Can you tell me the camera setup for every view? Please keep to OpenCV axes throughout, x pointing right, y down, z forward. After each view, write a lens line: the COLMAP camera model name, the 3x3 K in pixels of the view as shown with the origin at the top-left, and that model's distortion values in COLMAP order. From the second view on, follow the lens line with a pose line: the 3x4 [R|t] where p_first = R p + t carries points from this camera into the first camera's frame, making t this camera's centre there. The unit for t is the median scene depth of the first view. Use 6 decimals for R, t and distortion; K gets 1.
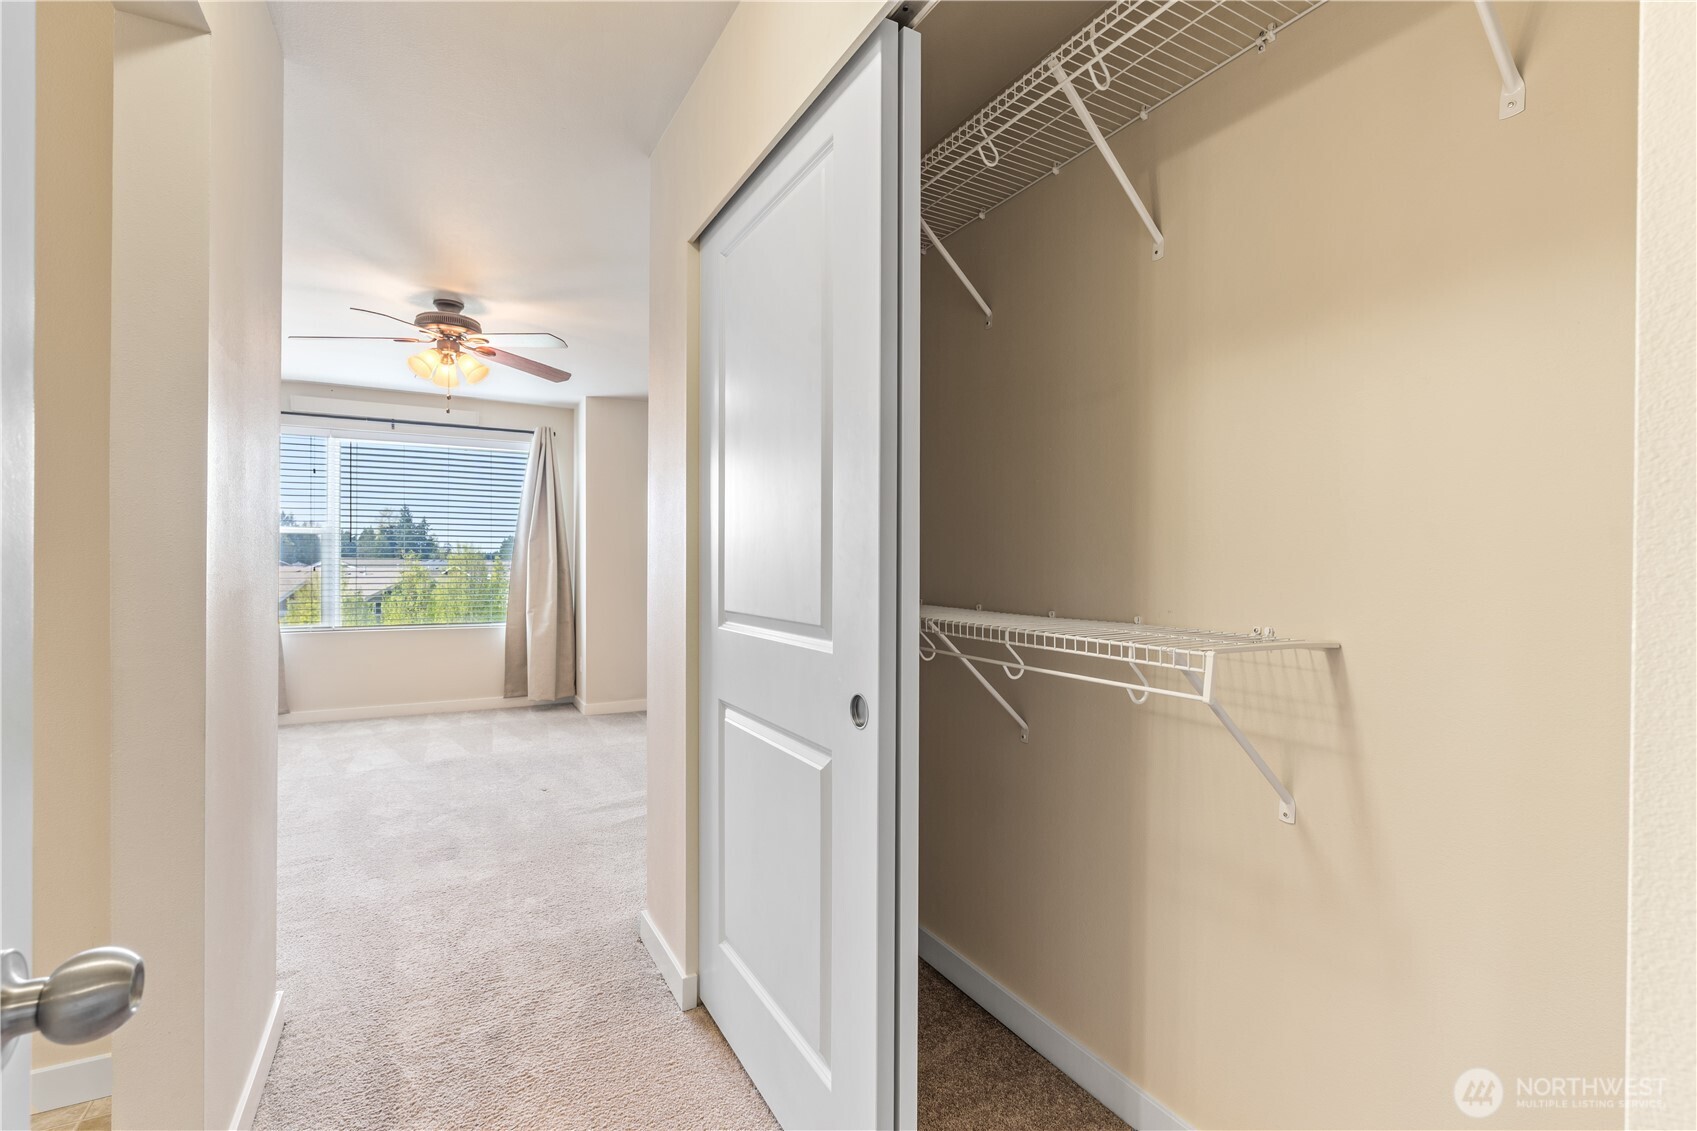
lens RADIAL K [[766.0, 0, 832.3], [0, 766.0, 563.5], [0, 0, 1]] dist [-0.012716, 0.004517]
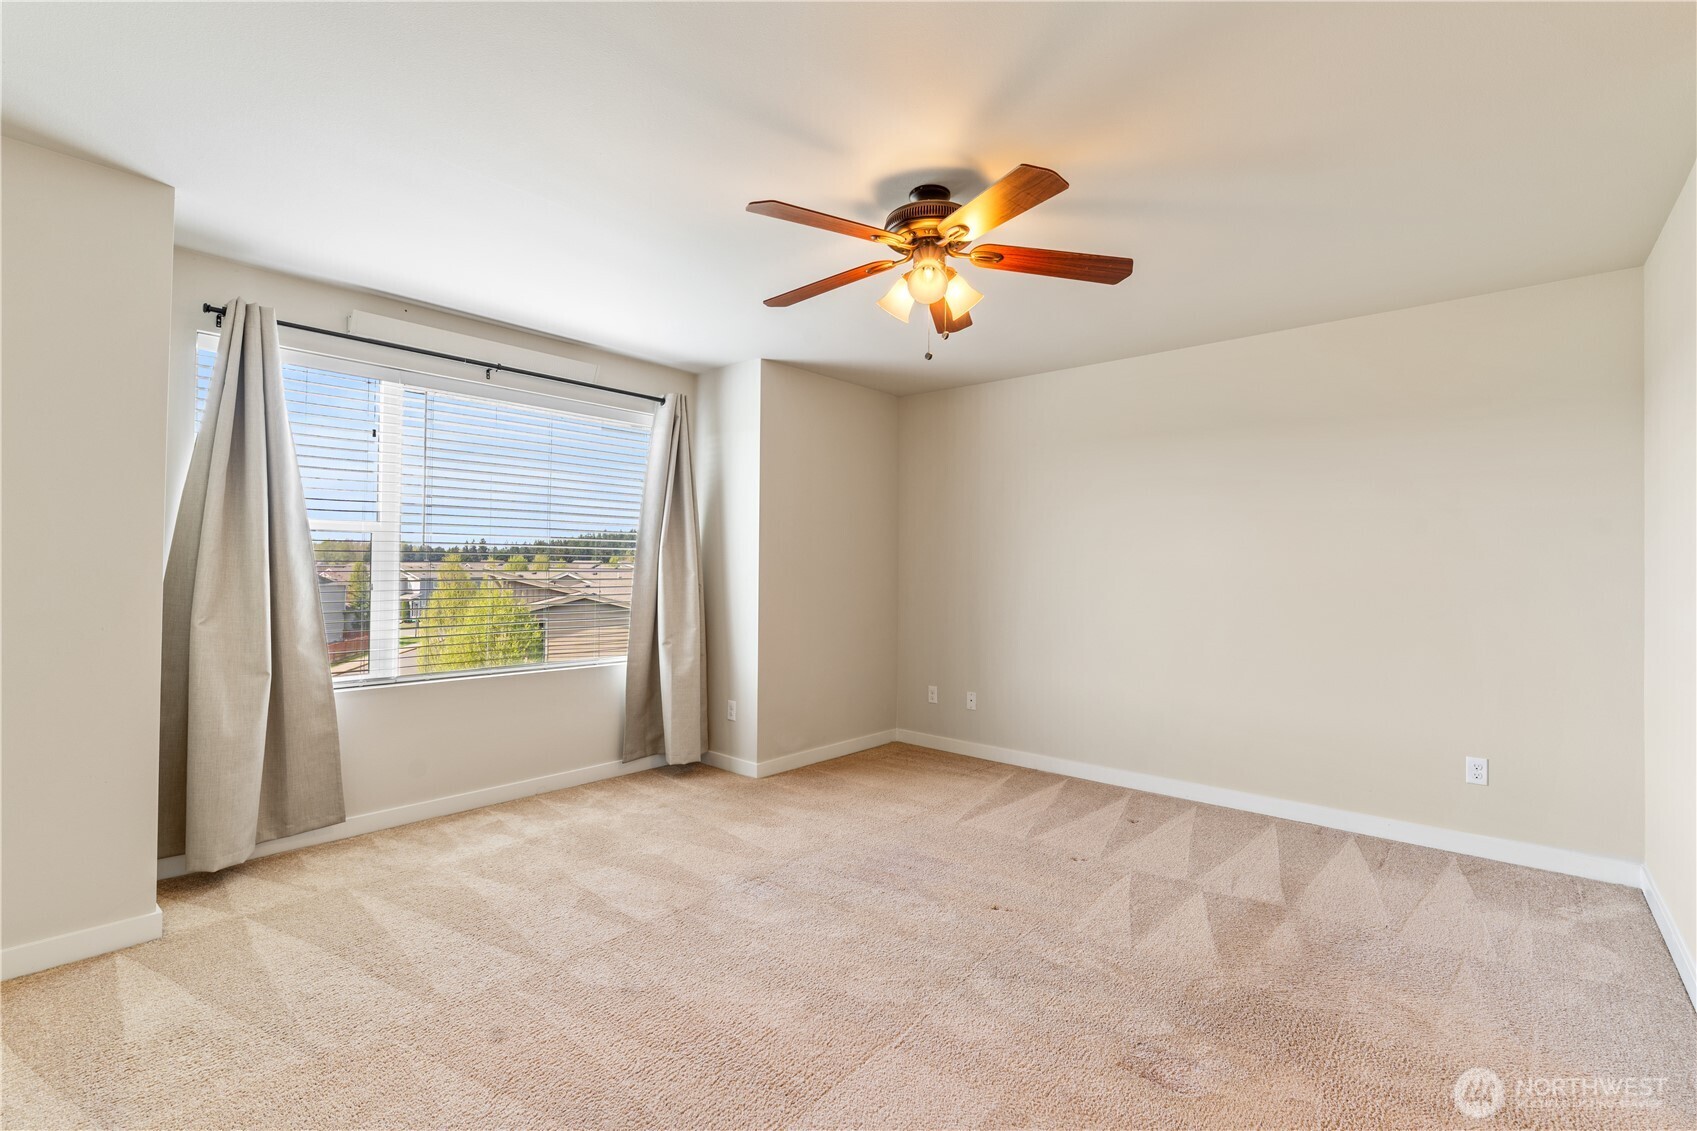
lens RADIAL K [[766.0, 0, 850.7], [0, 766.0, 572.6], [0, 0, 1]] dist [-0.012716, 0.004517]
pose [[0.939600, 0.007248, 0.342199, -0.483195], [-0.010238, 0.999924, 0.006930, -0.012603], [-0.342122, -0.010014, 0.939602, 0.248217]]
